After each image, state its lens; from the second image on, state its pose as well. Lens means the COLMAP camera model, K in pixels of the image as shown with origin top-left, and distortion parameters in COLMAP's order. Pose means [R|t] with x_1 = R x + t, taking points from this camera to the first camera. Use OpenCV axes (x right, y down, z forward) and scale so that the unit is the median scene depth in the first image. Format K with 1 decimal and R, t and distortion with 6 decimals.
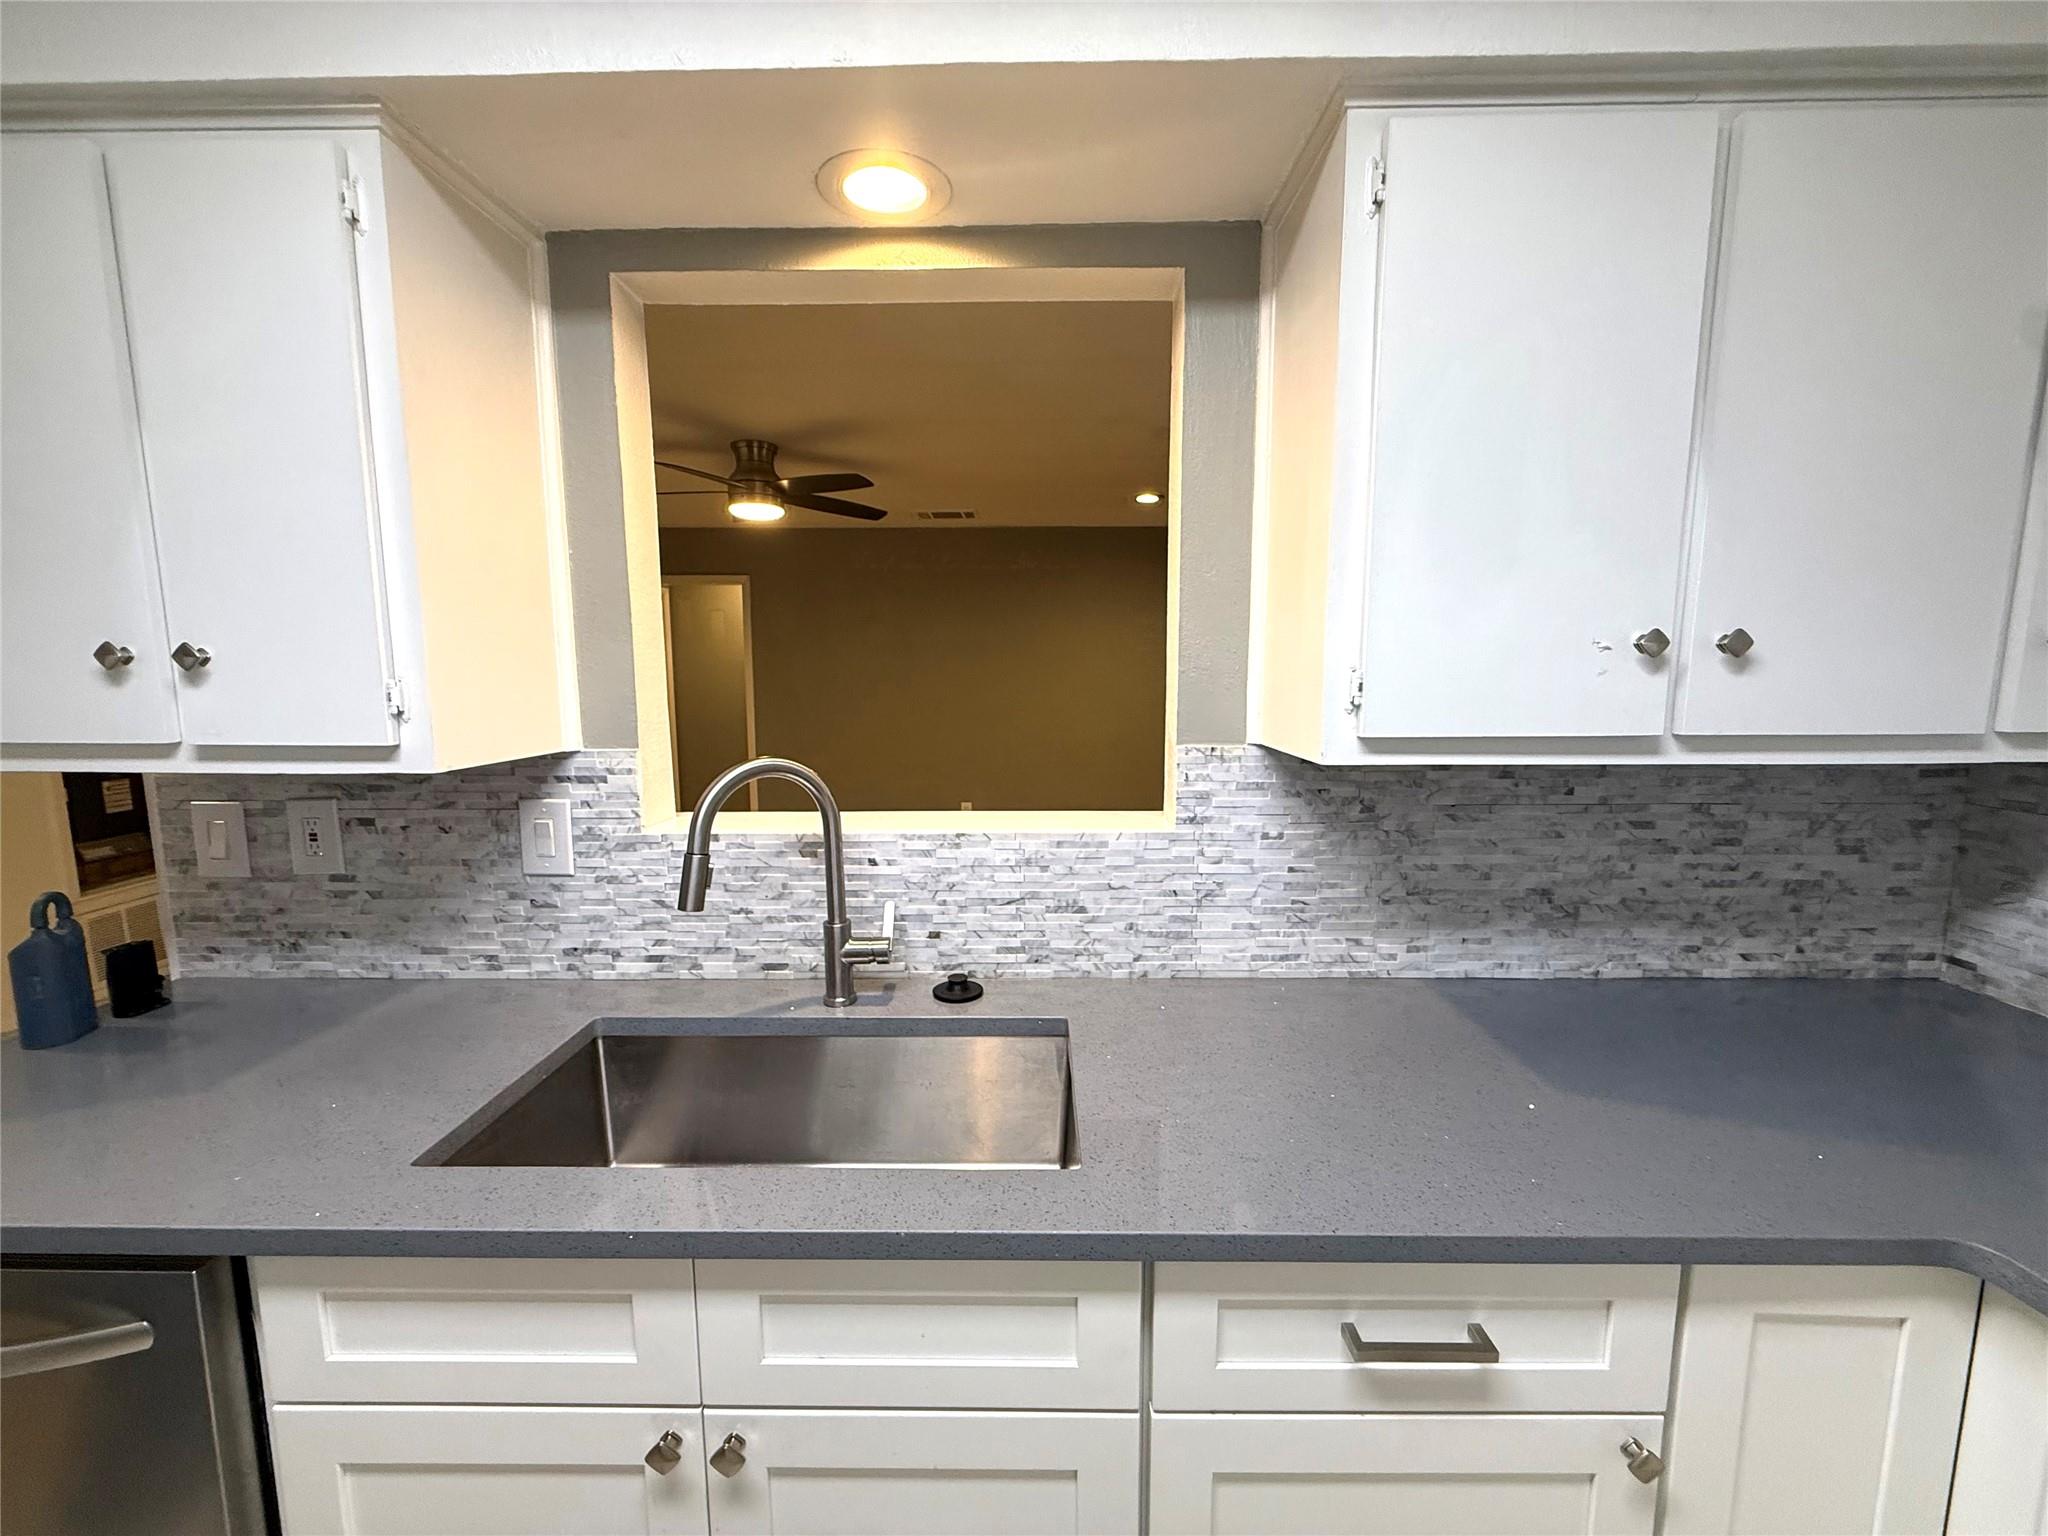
lens RADIAL K [[810.3, 0, 1024.6], [0, 810.3, 772.5], [0, 0, 1]] dist [-0.000946, 0.001403]
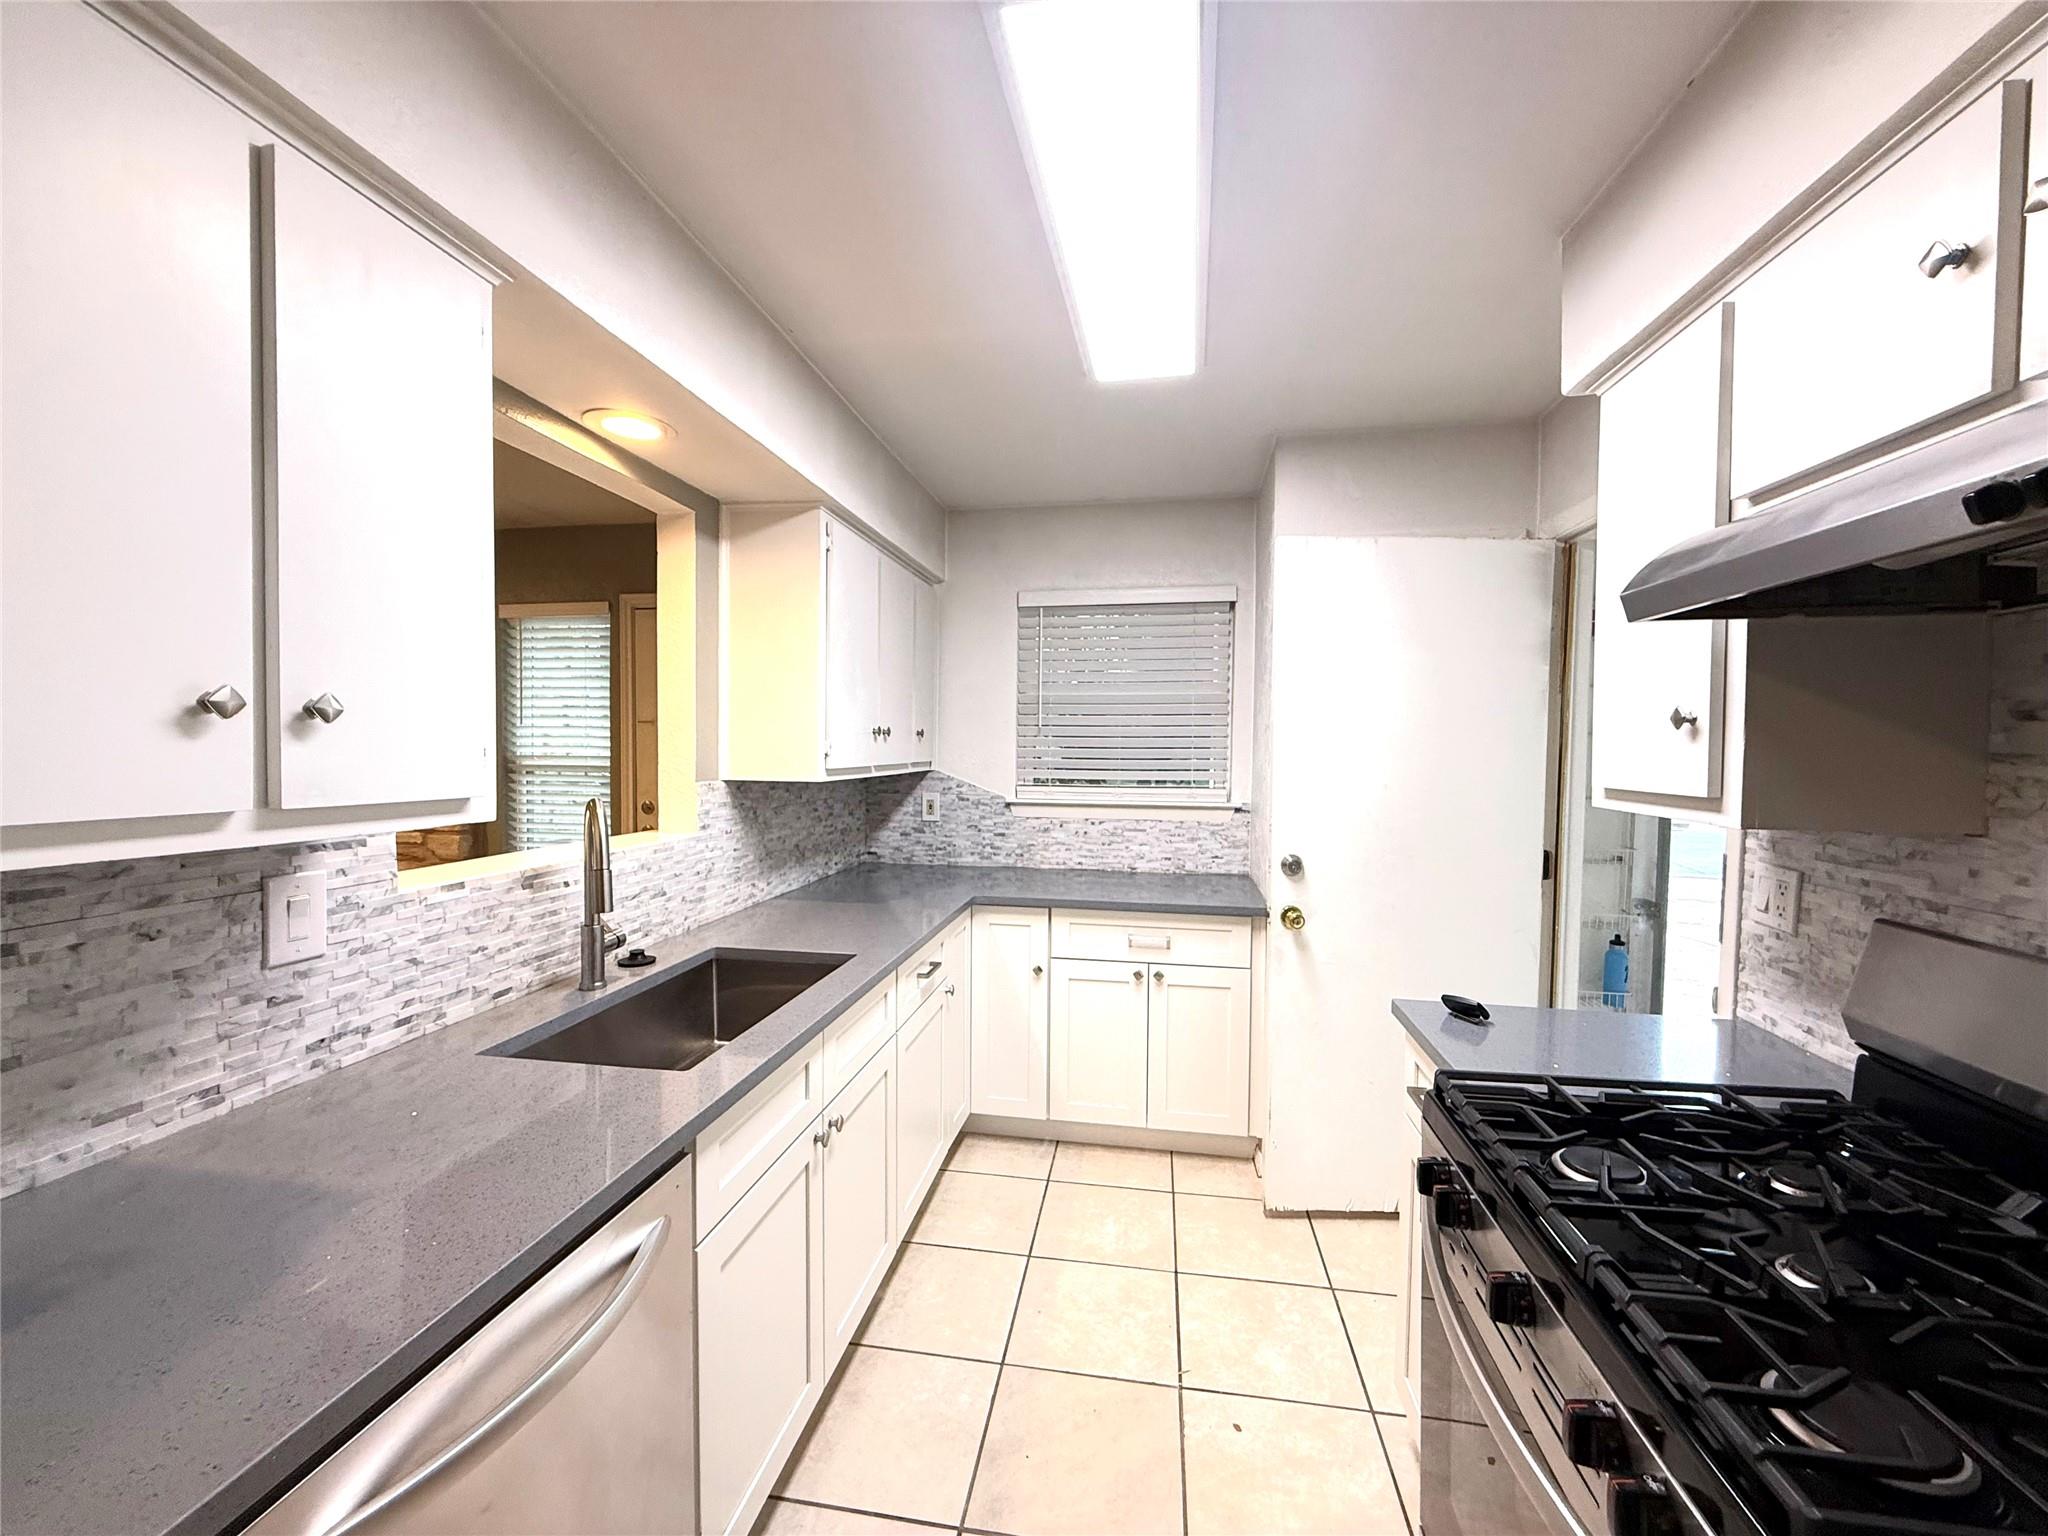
lens RADIAL K [[810.3, 0, 1028.1], [0, 810.3, 769.5], [0, 0, 1]] dist [-0.000946, 0.001403]
pose [[0.152563, -0.024695, 0.987985, -1.317391], [0.111544, 0.993730, 0.007614, 0.002813], [-0.981979, 0.109042, 0.154361, 0.072092]]
